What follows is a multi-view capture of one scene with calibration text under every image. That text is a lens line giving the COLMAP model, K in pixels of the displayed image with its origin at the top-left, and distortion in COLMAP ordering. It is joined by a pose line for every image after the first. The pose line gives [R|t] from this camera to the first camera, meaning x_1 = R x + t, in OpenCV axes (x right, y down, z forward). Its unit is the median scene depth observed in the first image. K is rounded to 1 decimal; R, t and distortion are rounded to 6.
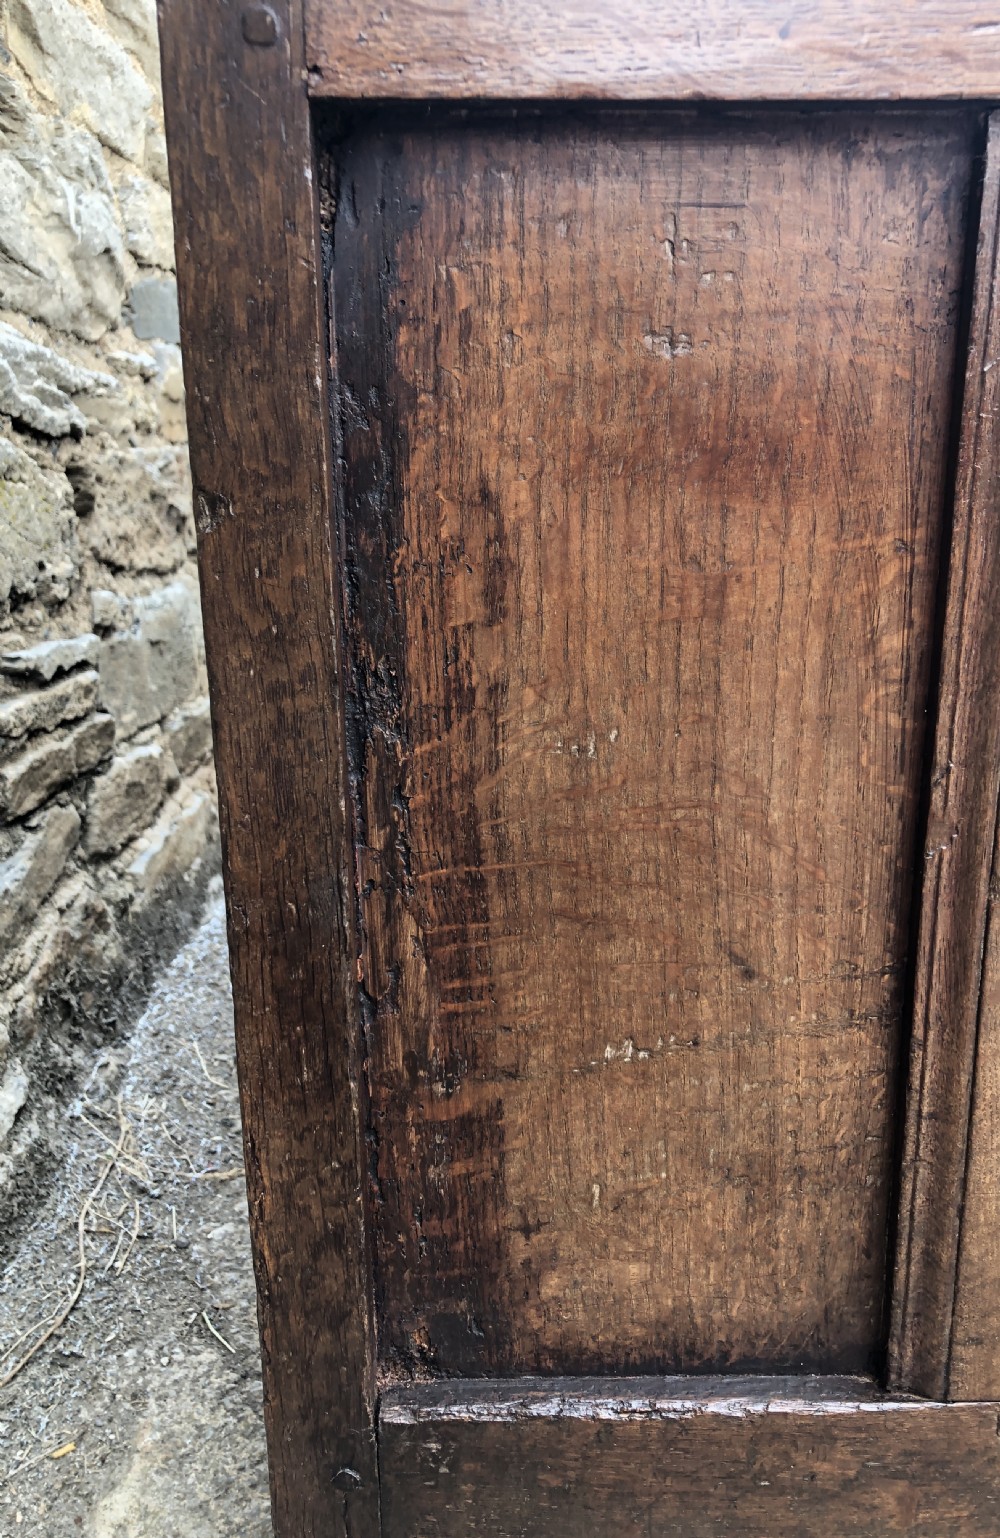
lens RADIAL K [[1300.0, 0, 500.0], [0, 1300.0, 769.0], [0, 0, 1]] dist [0.003603, 0.009049]
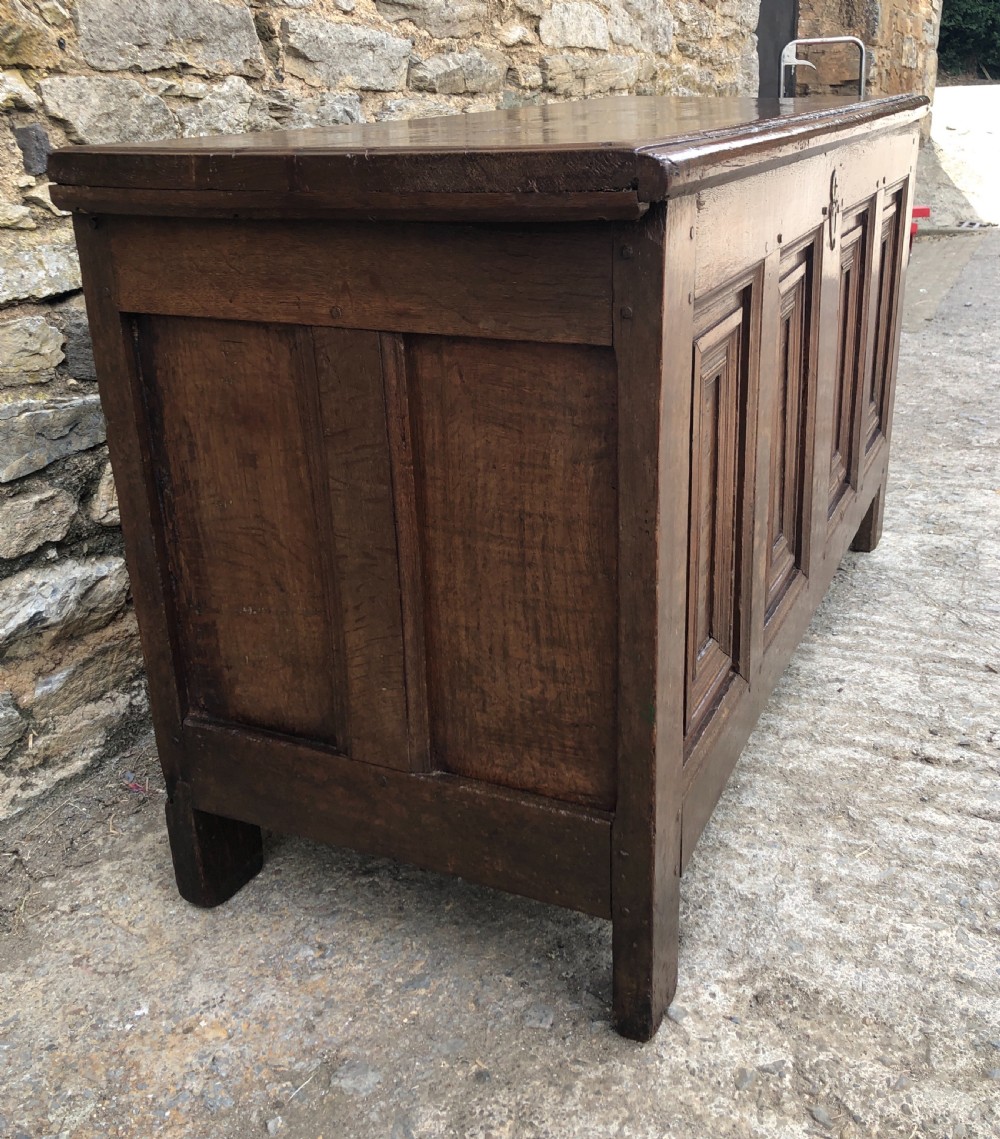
lens RADIAL K [[1199.0, 0, 525.8], [0, 1199.0, 522.0], [0, 0, 1]] dist [0.011508, 0.043167]
pose [[0.906454, 0.133075, -0.400790, 1.613330], [-0.093120, 0.988677, 0.117667, -0.328029], [0.411910, -0.069338, 0.908583, -1.088250]]
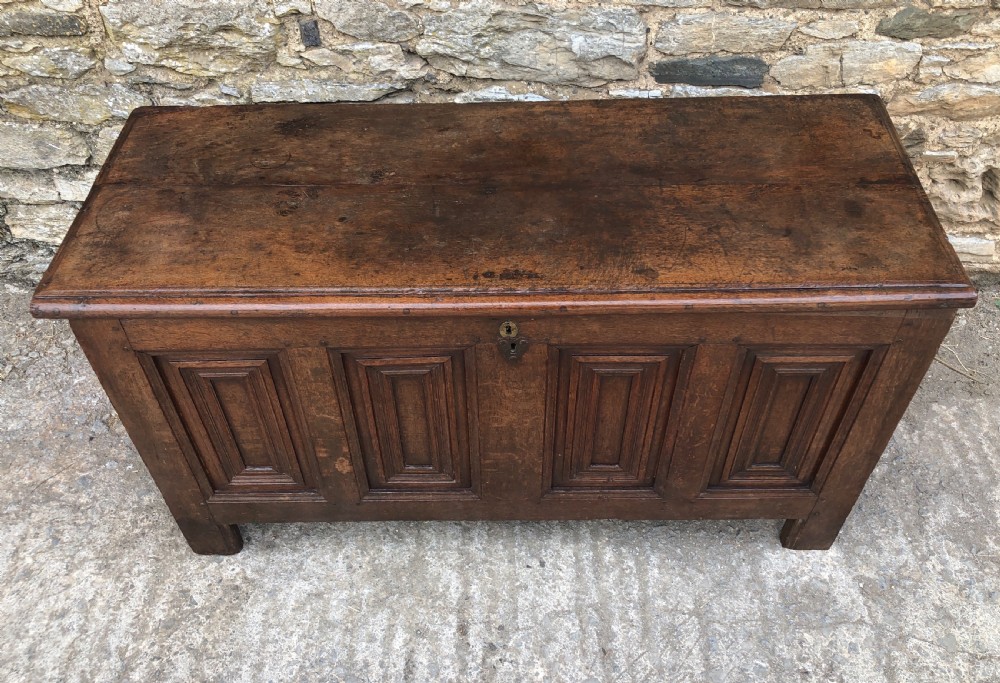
lens RADIAL K [[872.9, 0, 489.5], [0, 872.9, 350.3], [0, 0, 1]] dist [0.006605, 0.019950]
pose [[-0.016330, 0.748995, -0.662374, 3.008886], [-0.246656, 0.638971, 0.728613, -3.015861], [0.968965, 0.175277, 0.174310, 1.546294]]
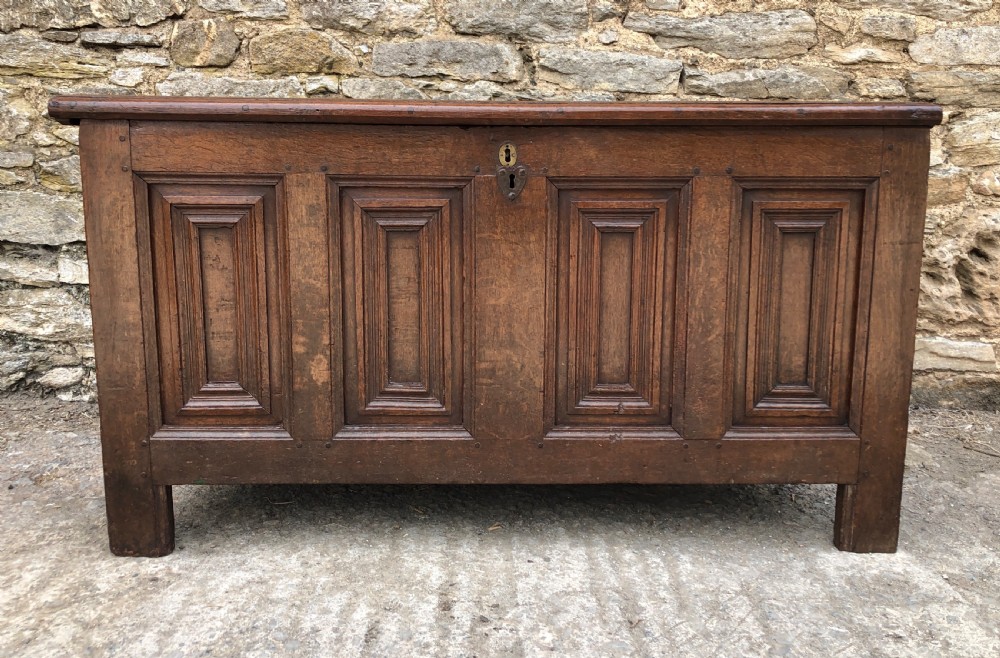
lens RADIAL K [[914.5, 0, 508.5], [0, 914.5, 271.7], [0, 0, 1]] dist [0.053326, -0.099322]
pose [[0.005409, 0.181847, -0.983312, 4.233319], [-0.270374, 0.946968, 0.173639, -1.062912], [0.962740, 0.264922, 0.054289, 2.056084]]
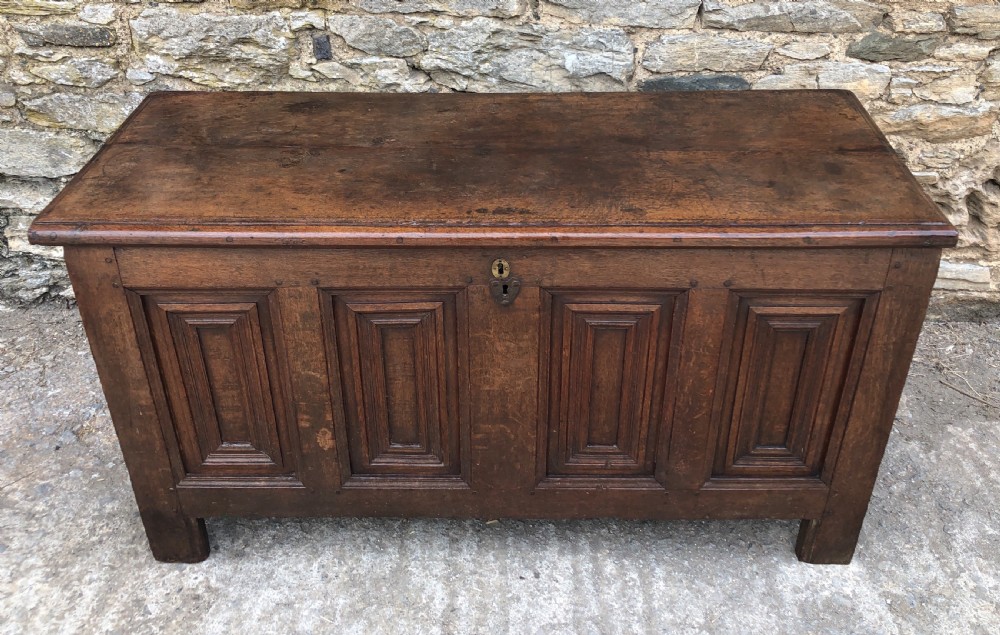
lens RADIAL K [[907.1, 0, 499.0], [0, 907.1, 233.1], [0, 0, 1]] dist [0.054759, -0.095845]
pose [[-0.019827, 0.530740, -0.847303, 3.567058], [-0.262780, 0.814908, 0.516597, -2.616720], [0.964652, 0.232897, 0.123311, 1.697908]]
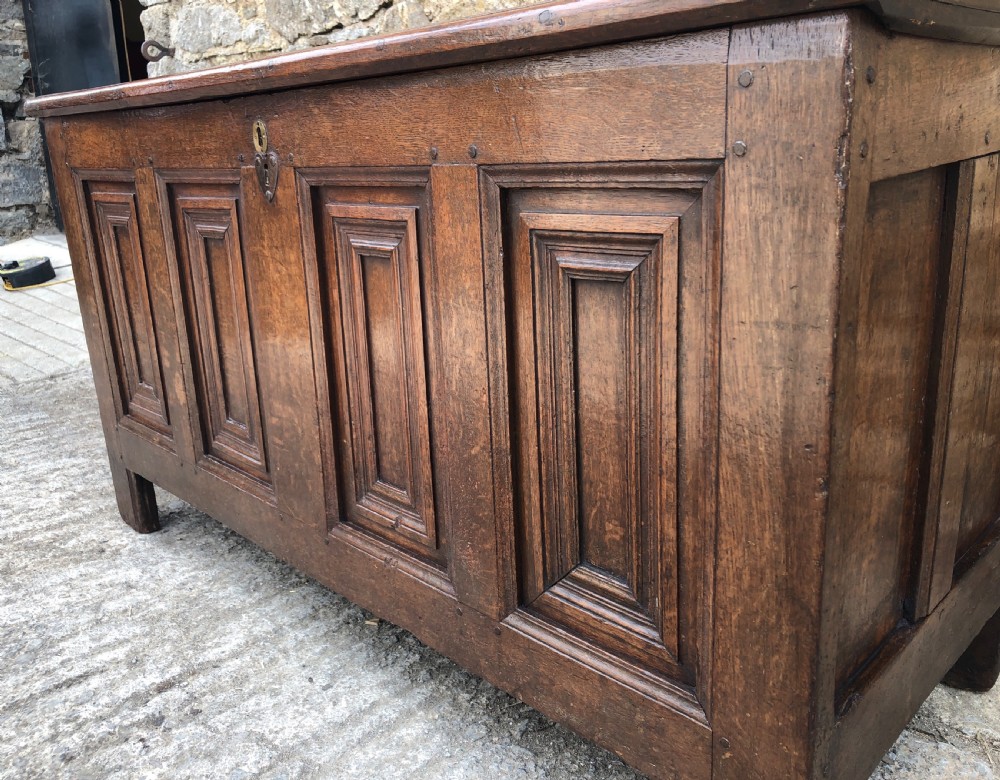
lens RADIAL K [[851.1, 0, 481.7], [0, 851.1, 384.5], [0, 0, 1]] dist [0.001518, 0.021236]
pose [[-0.727399, 0.239974, -0.642887, 2.089234], [-0.123802, 0.875593, 0.466915, -1.415435], [0.674955, 0.419224, -0.607196, 4.058517]]
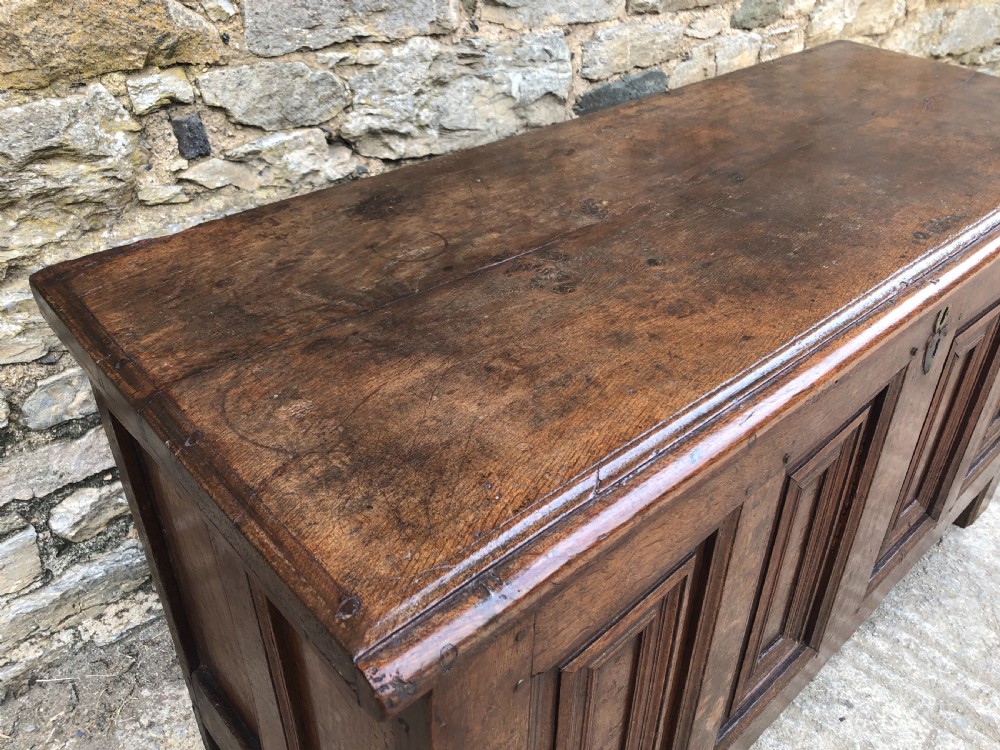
lens RADIAL K [[827.3, 0, 497.5], [0, 827.3, 358.5], [0, 0, 1]] dist [0.003878, 0.005363]
pose [[0.663224, 0.427598, -0.614242, 1.488804], [-0.218803, 0.895640, 0.387239, -1.308708], [0.715722, -0.122428, 0.687570, 0.112629]]
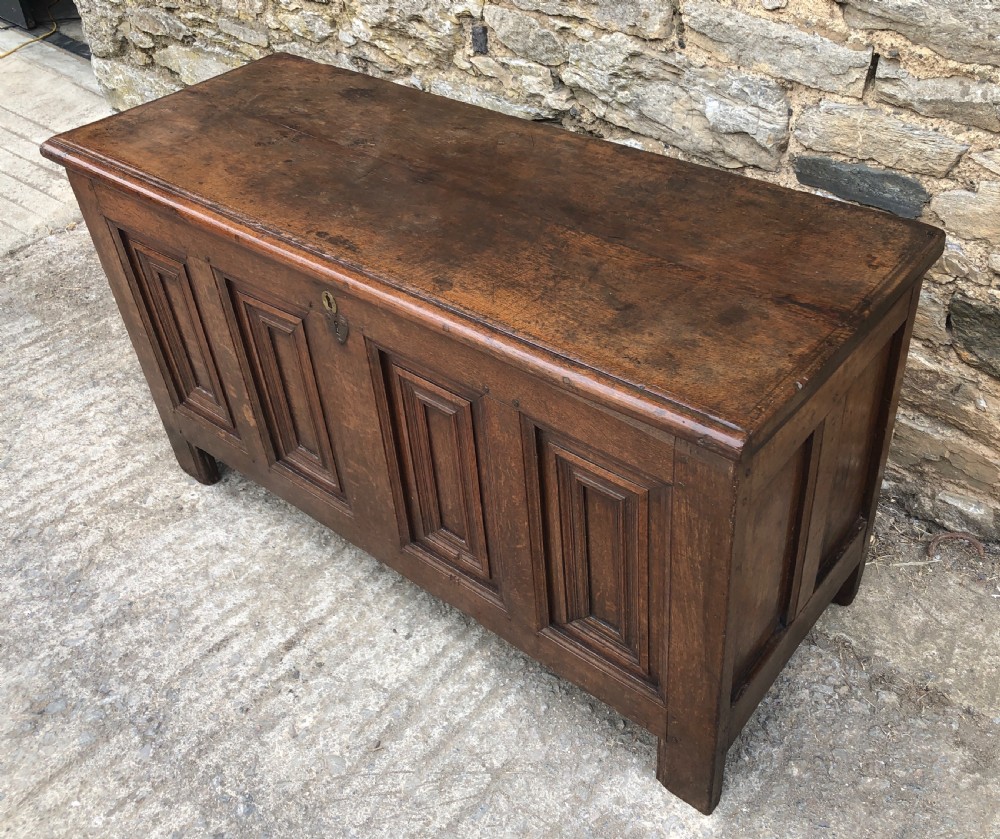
lens RADIAL K [[997.7, 0, 536.9], [0, 997.7, 400.9], [0, 0, 1]] dist [0.054366, -0.131065]
pose [[-0.637680, 0.516139, -0.571809, 2.547131], [-0.140836, 0.651686, 0.745299, -3.177660], [0.757317, 0.555793, -0.342877, 3.907163]]
